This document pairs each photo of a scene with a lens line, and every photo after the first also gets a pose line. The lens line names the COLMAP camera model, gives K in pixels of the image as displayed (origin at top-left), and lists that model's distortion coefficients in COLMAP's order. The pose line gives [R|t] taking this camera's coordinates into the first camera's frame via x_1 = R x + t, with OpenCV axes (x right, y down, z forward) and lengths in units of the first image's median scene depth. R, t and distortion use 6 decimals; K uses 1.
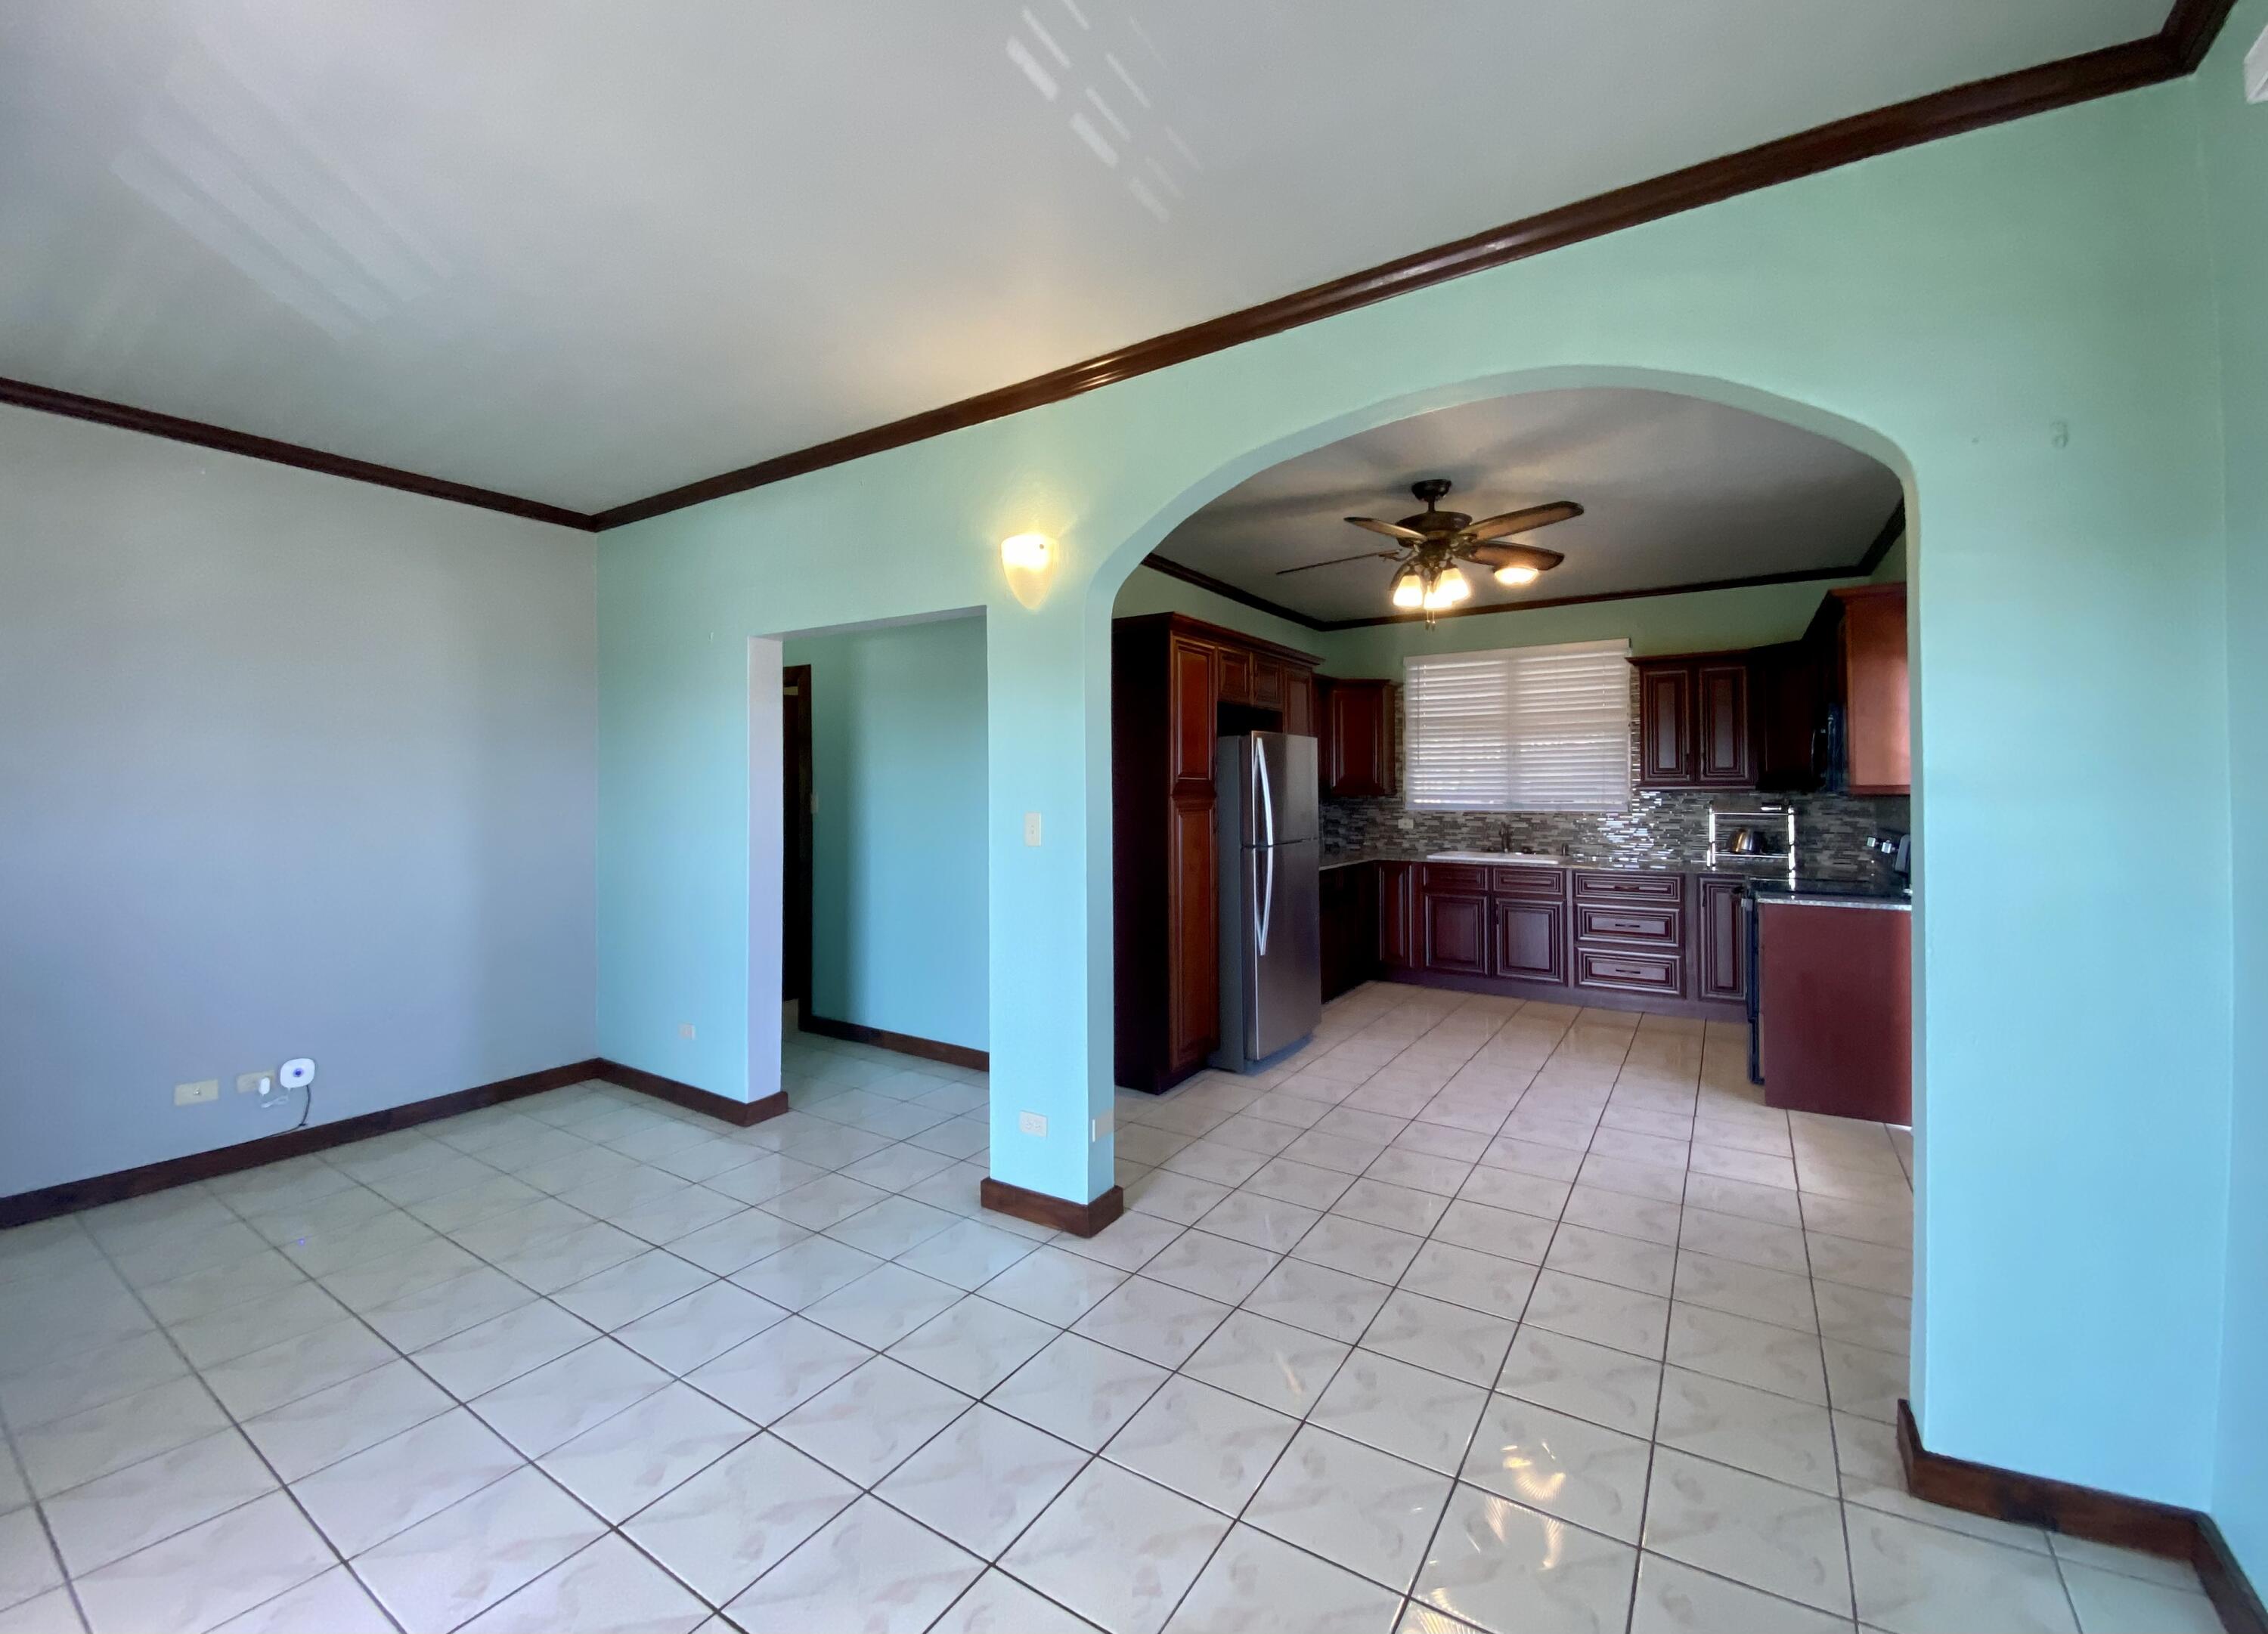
lens RADIAL K [[813.0, 0, 1132.1], [0, 813.0, 780.6], [0, 0, 1]] dist [-0.046643, -0.000033]
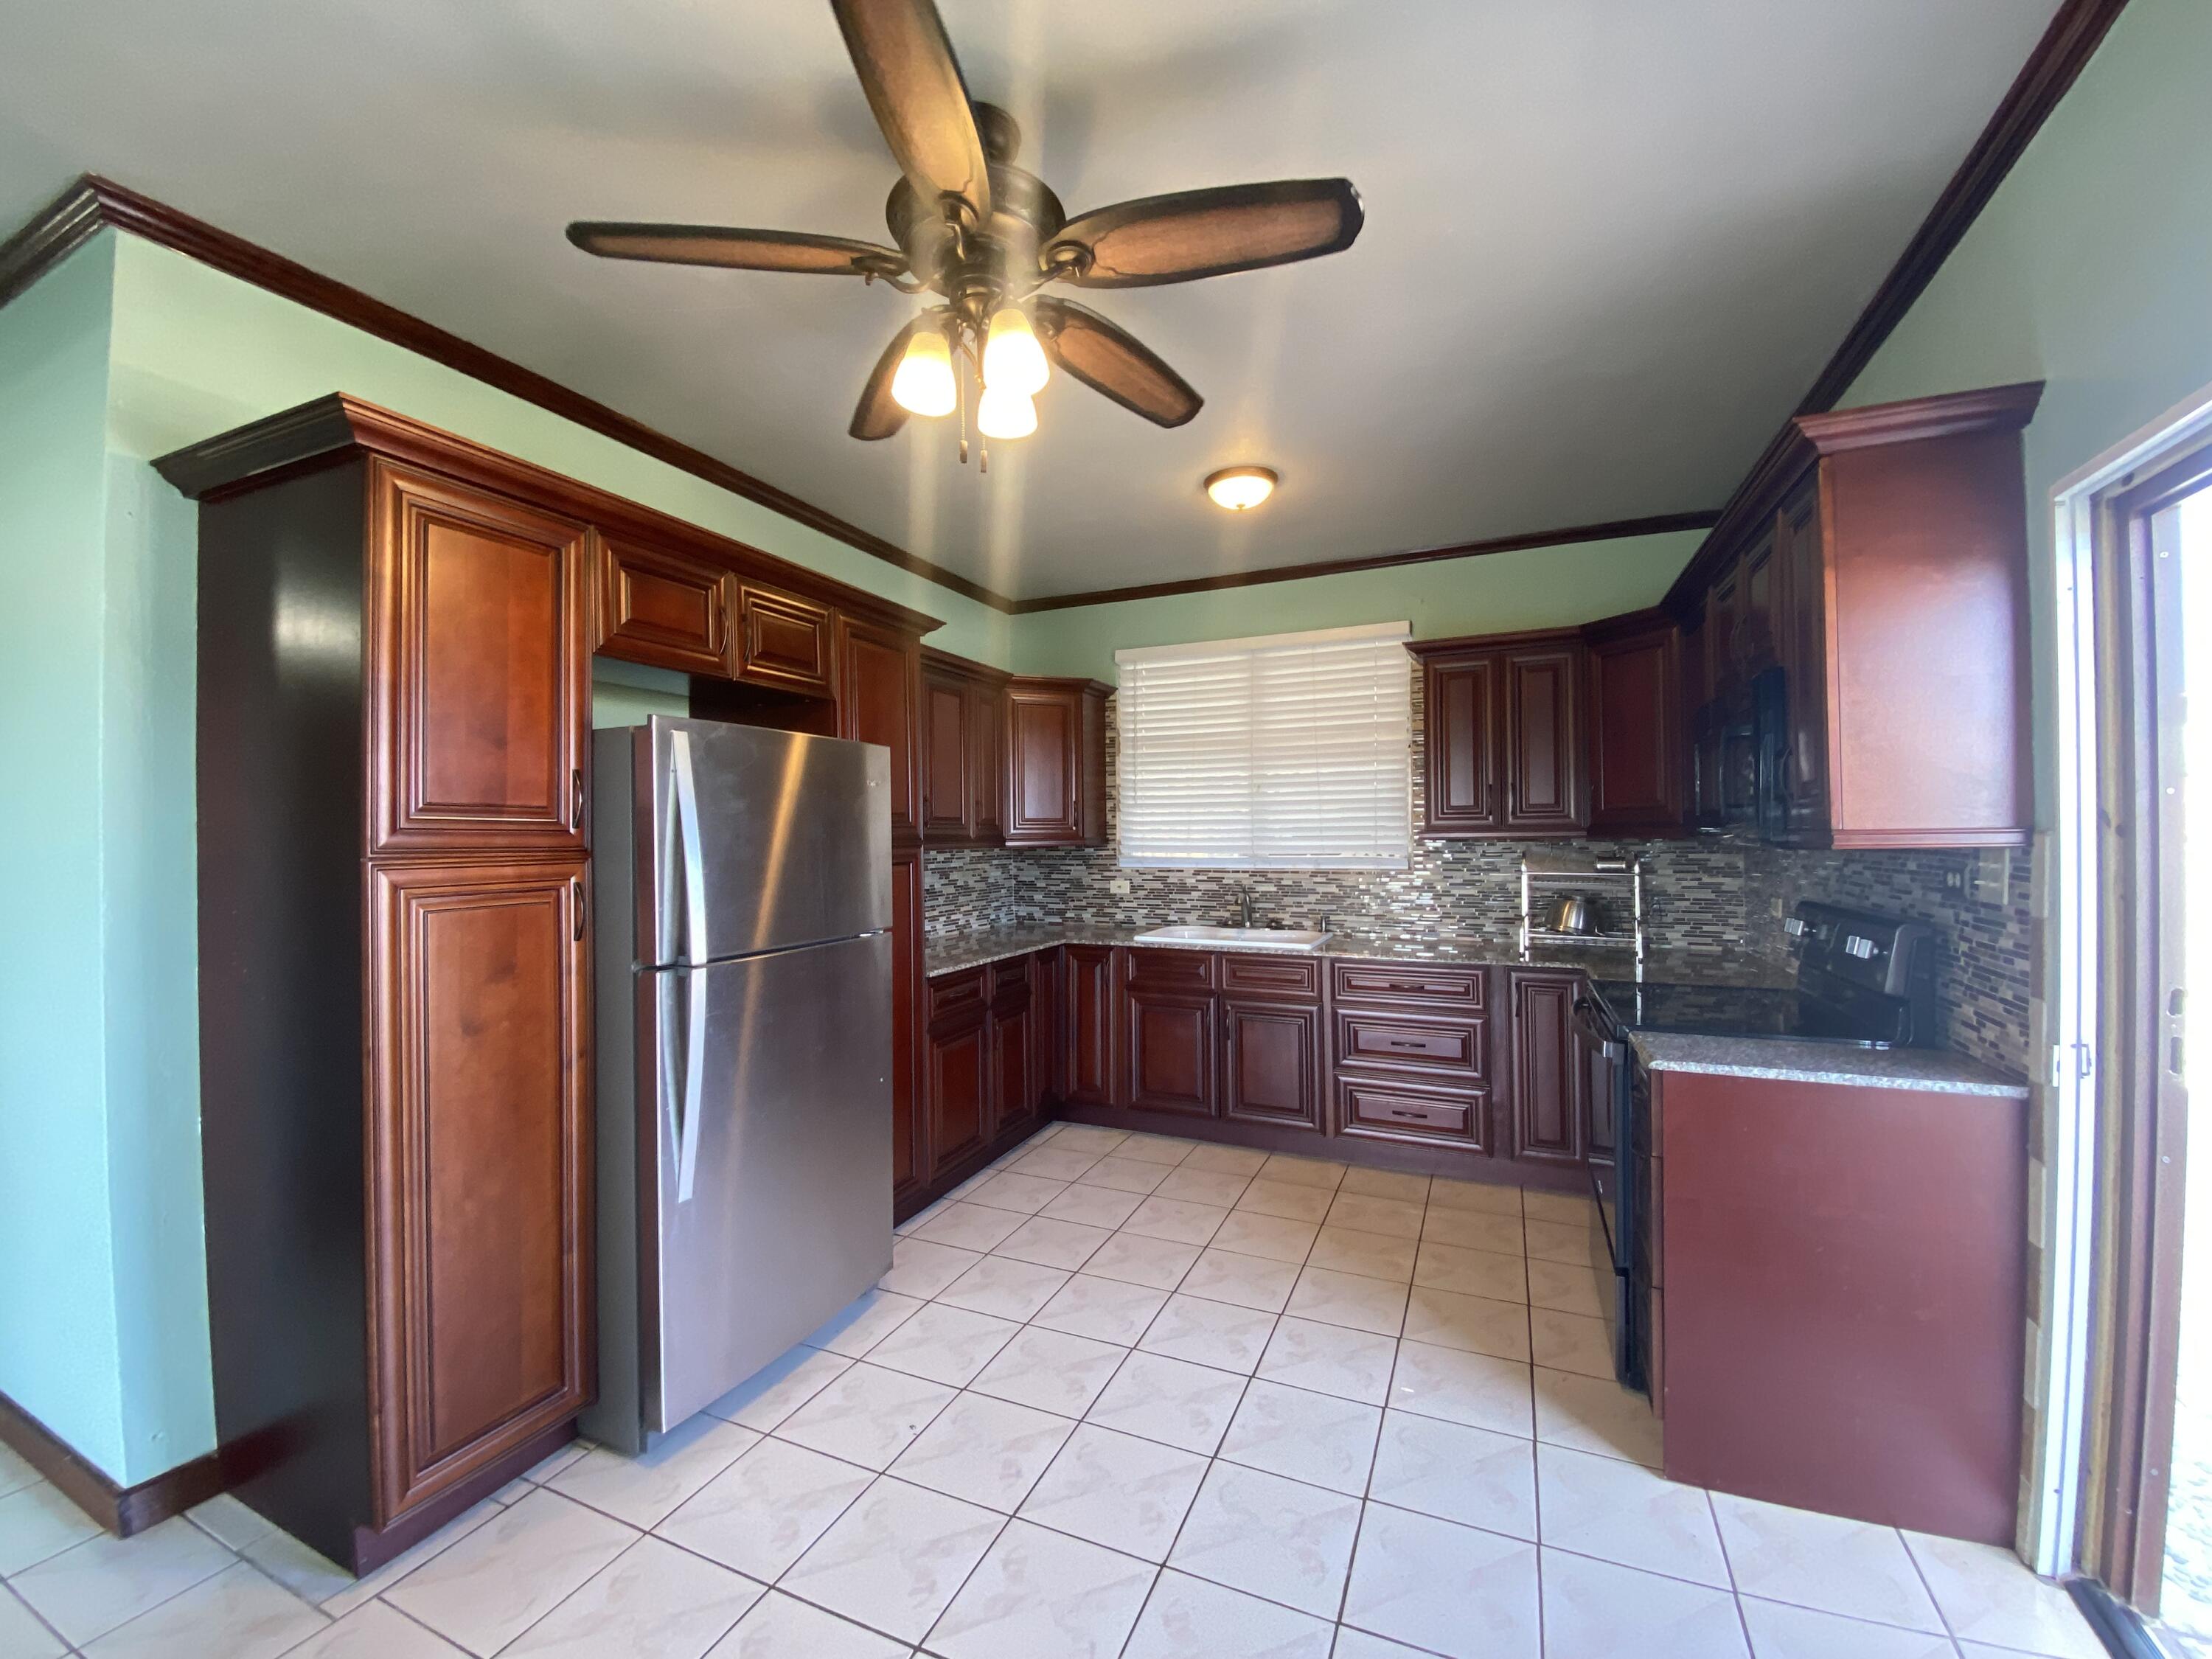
lens RADIAL K [[893.9, 0, 1106.0], [0, 893.9, 829.5], [0, 0, 1]] dist [0.011963, -0.030474]
pose [[0.974499, -0.003533, 0.224364, 0.187591], [0.003070, 0.999992, 0.002409, 0.001605], [-0.224371, -0.001658, 0.974502, 0.295976]]
